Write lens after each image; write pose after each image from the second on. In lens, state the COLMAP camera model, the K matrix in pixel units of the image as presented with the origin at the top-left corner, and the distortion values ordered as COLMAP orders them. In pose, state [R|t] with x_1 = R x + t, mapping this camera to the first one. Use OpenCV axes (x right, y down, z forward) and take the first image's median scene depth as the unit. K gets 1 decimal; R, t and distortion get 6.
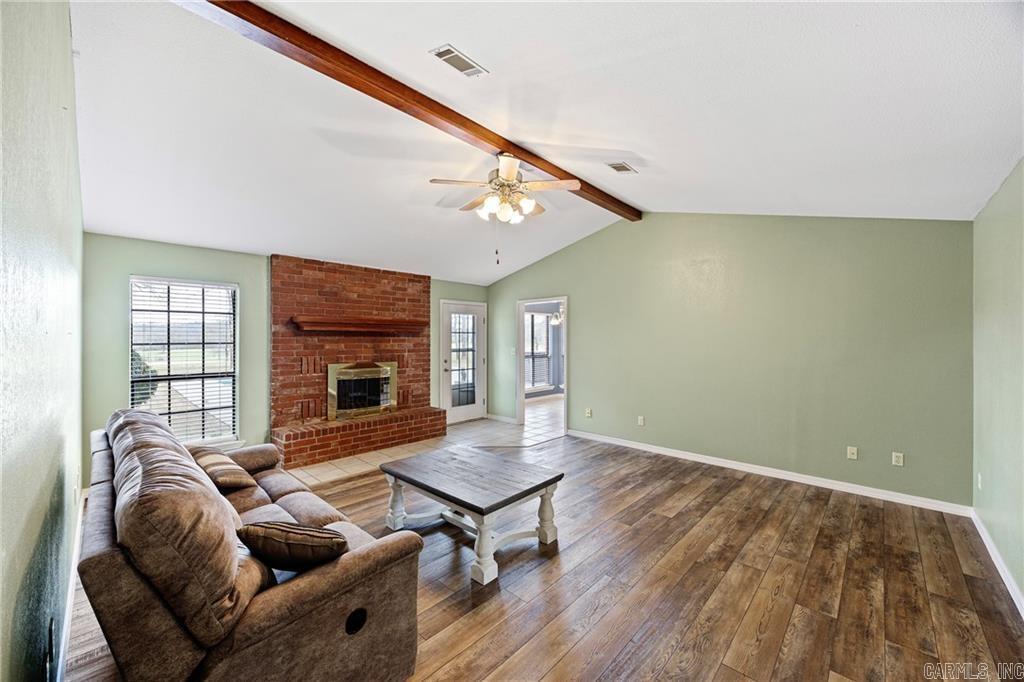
lens RADIAL K [[390.9, 0, 514.7], [0, 390.9, 343.1], [0, 0, 1]] dist [-0.002635, -0.000096]
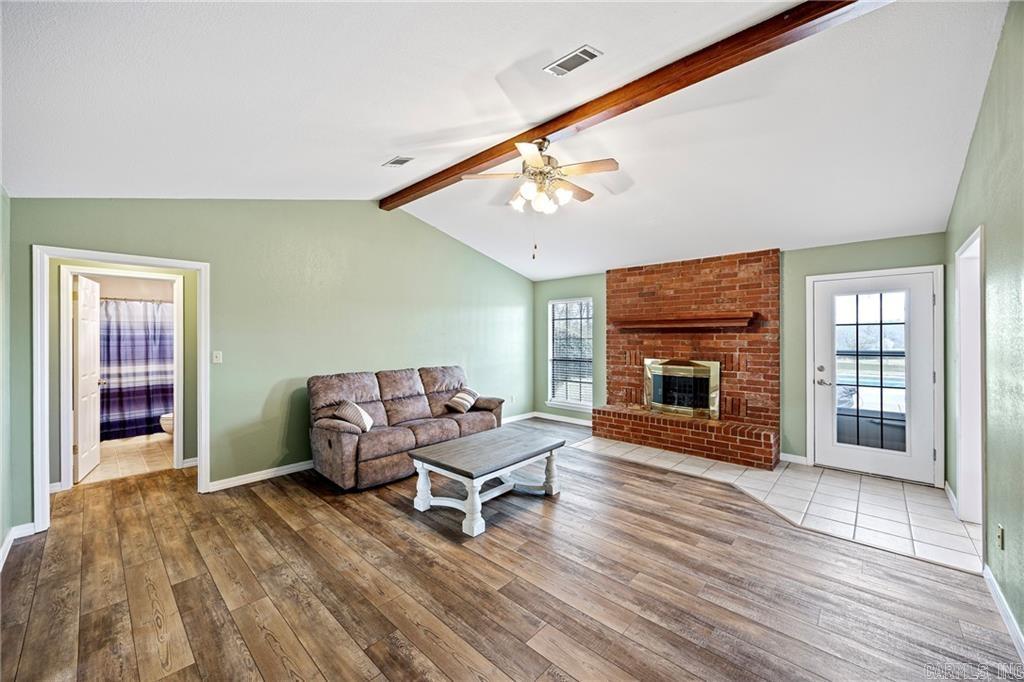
lens RADIAL K [[390.9, 0, 514.7], [0, 390.9, 343.1], [0, 0, 1]] dist [-0.002635, -0.000096]
pose [[0.007143, 0.017495, -0.999821, 0.632119], [-0.007359, 0.999821, 0.017442, -0.006108], [0.999947, 0.007233, 0.007270, 0.633607]]
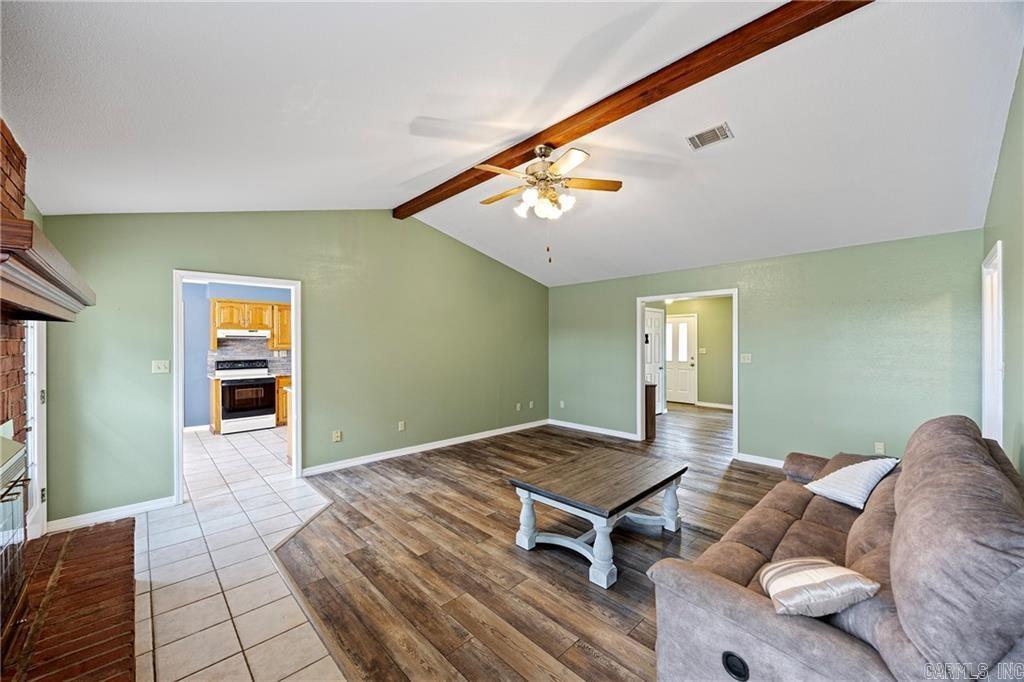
lens RADIAL K [[390.9, 0, 514.7], [0, 390.9, 343.1], [0, 0, 1]] dist [-0.002635, -0.000096]
pose [[0.052168, -0.002355, 0.998636, -0.668802], [0.012735, 0.999917, 0.001692, -0.006373], [-0.998557, 0.012630, 0.052194, 0.697602]]
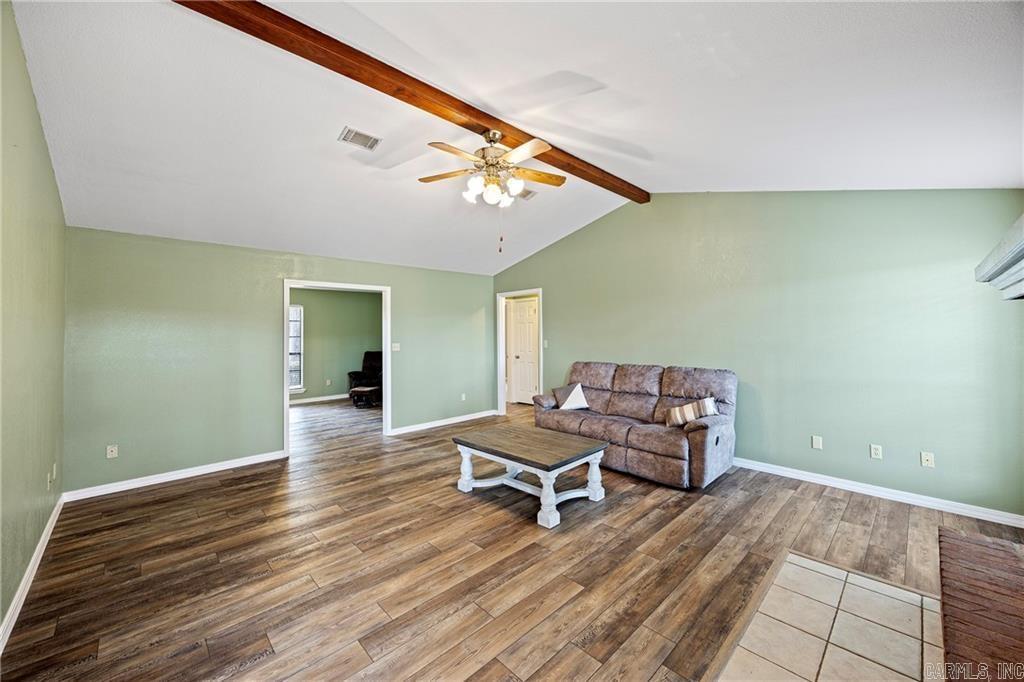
lens RADIAL K [[396.2, 0, 514.5], [0, 396.2, 327.8], [0, 0, 1]] dist [-0.001310, -0.000060]
pose [[-0.998728, 0.011483, 0.049103, -0.083232], [0.011373, 0.999932, -0.002507, -0.010525], [-0.049128, -0.001946, -0.998791, 1.318364]]
